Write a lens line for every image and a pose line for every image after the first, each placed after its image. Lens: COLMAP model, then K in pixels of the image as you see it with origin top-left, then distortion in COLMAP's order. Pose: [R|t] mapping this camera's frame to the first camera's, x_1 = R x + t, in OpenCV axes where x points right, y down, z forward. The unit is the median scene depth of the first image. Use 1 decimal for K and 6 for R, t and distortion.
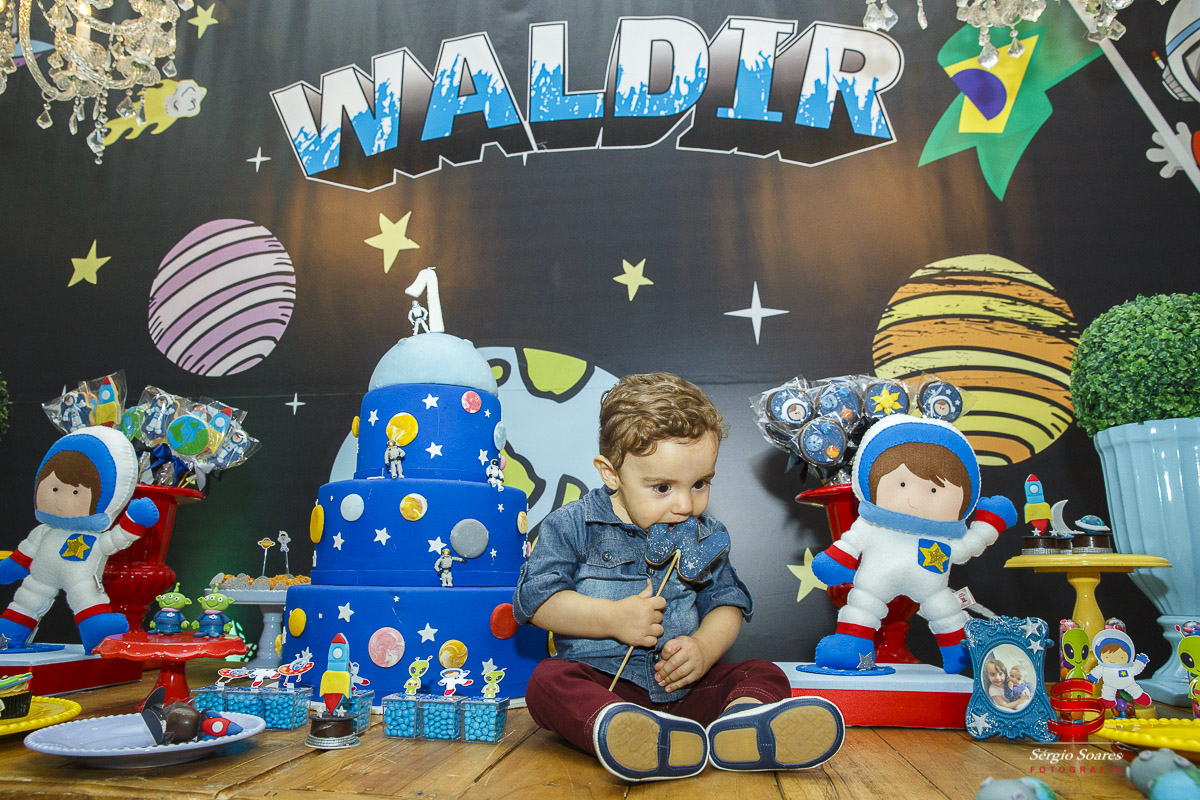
lens RADIAL K [[806.7, 0, 603.1], [0, 806.7, 400.2], [0, 0, 1]] dist [-0.121597, 0.091721]
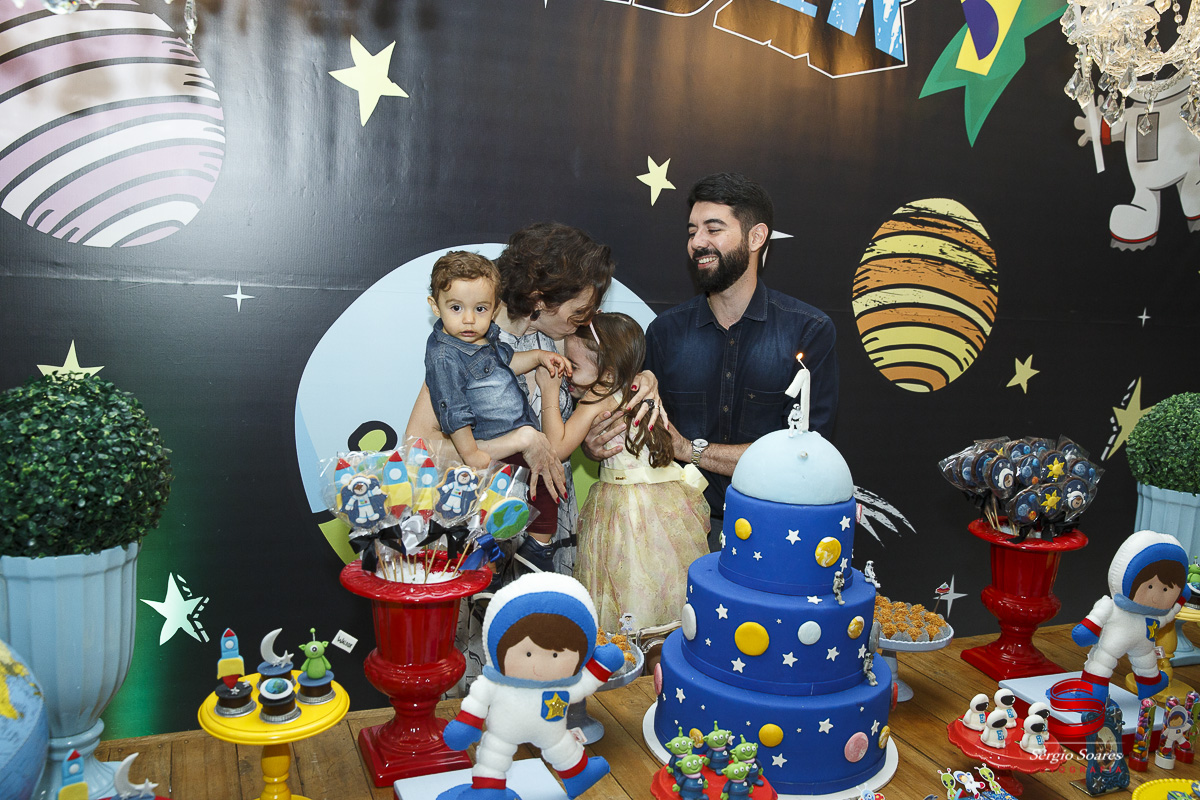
lens RADIAL K [[958.1, 0, 593.6], [0, 958.1, 403.0], [0, 0, 1]] dist [-0.075260, 0.078295]
pose [[0.863412, -0.028229, 0.503709, -0.616021], [-0.160561, 0.931144, 0.327401, -0.277496], [-0.478268, -0.363558, 0.799428, 0.090454]]
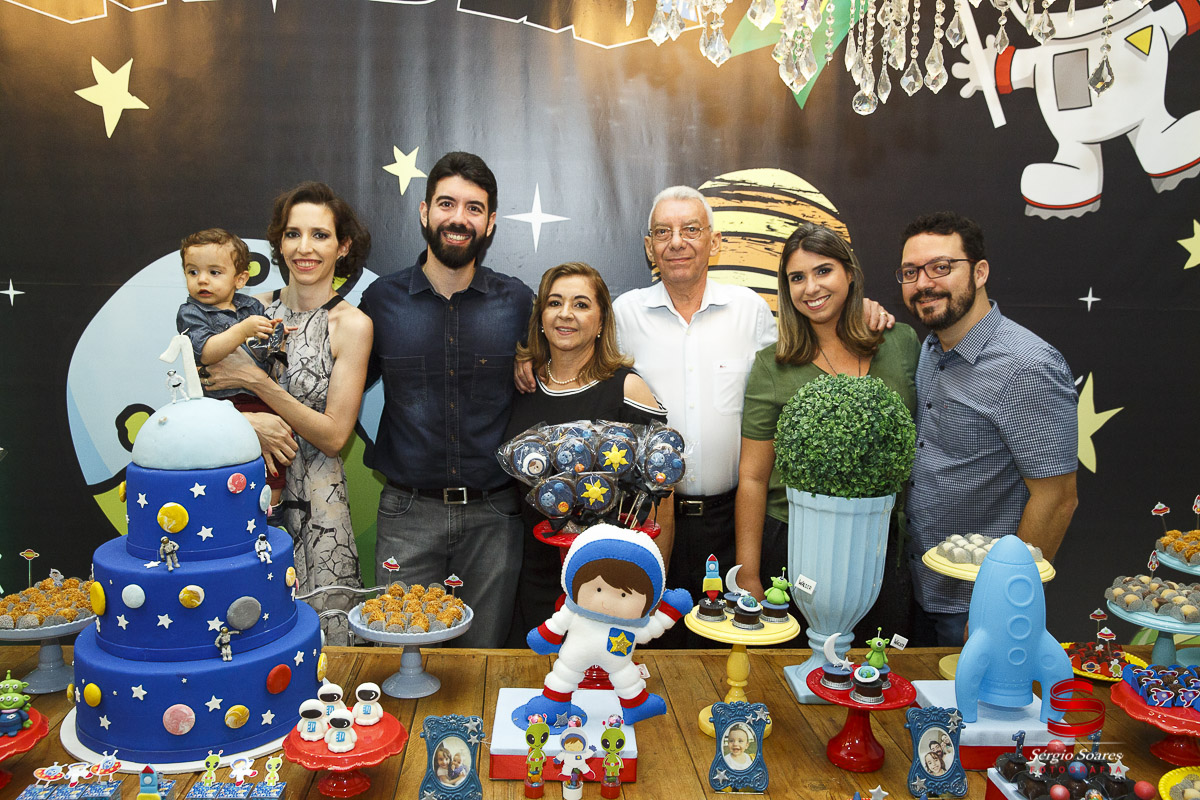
lens RADIAL K [[958.5, 0, 600.0], [0, 958.5, 400.0], [0, 0, 1]] dist [-0.072139, 0.087958]
pose [[0.977655, -0.007857, 0.210070, 0.026183], [-0.065423, 0.938302, 0.339571, -0.308422], [-0.199777, -0.345726, 0.916822, -0.131870]]
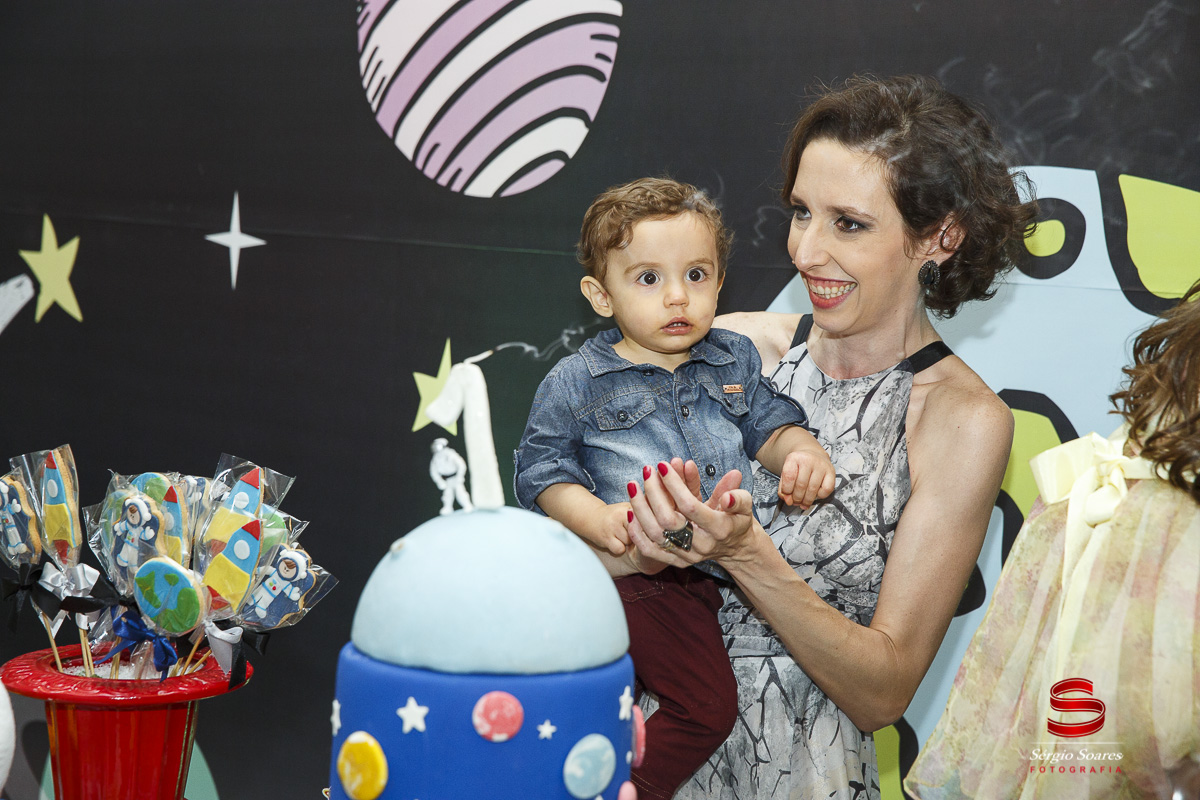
lens RADIAL K [[2172.1, 0, 600.0], [0, 2172.1, 400.0], [0, 0, 1]] dist [0.282651, -0.042881]
pose [[0.816757, 0.082415, -0.571065, 0.316415], [0.083247, 0.962558, 0.257976, -0.265018], [0.570945, -0.258244, 0.779315, 0.051505]]
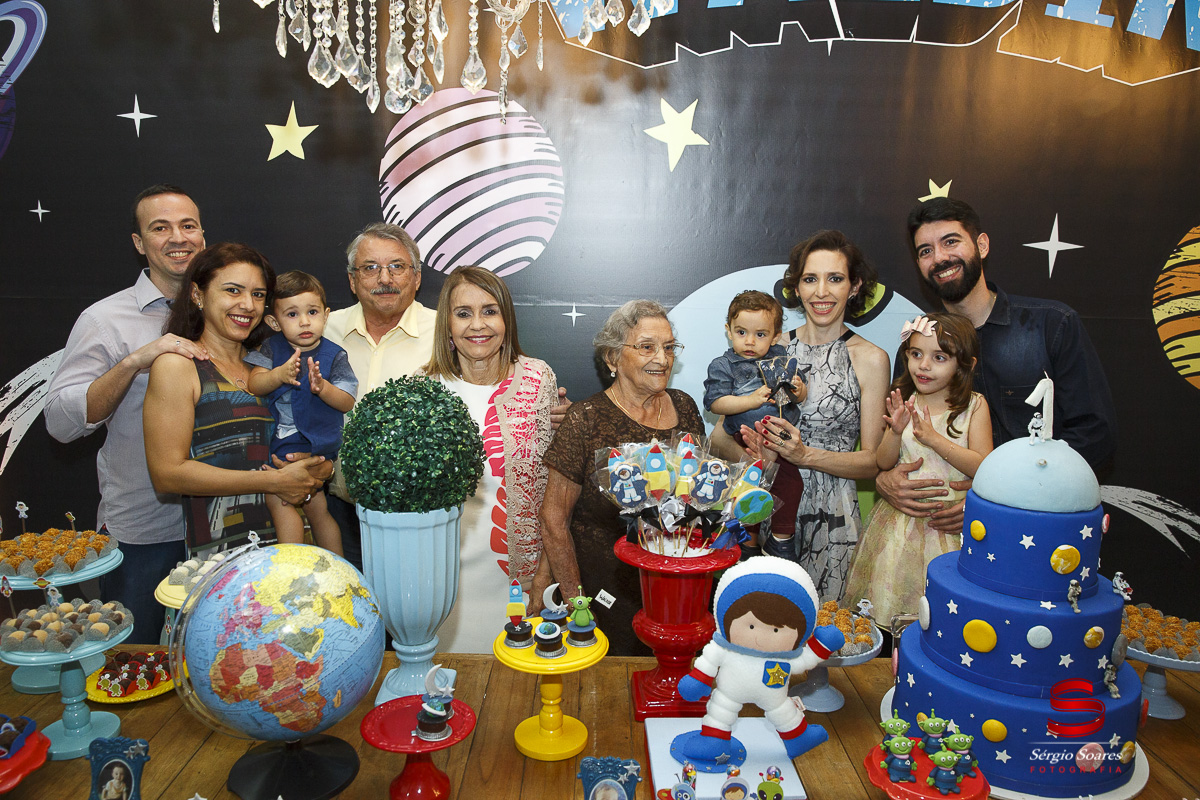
lens RADIAL K [[815.8, 0, 600.0], [0, 815.8, 400.0], [0, 0, 1]] dist [-0.111864, 0.083086]
pose [[0.991473, -0.009796, 0.129944, -0.538436], [-0.039004, 0.929147, 0.367647, -0.286997], [-0.124338, -0.369580, 0.920842, 0.073145]]
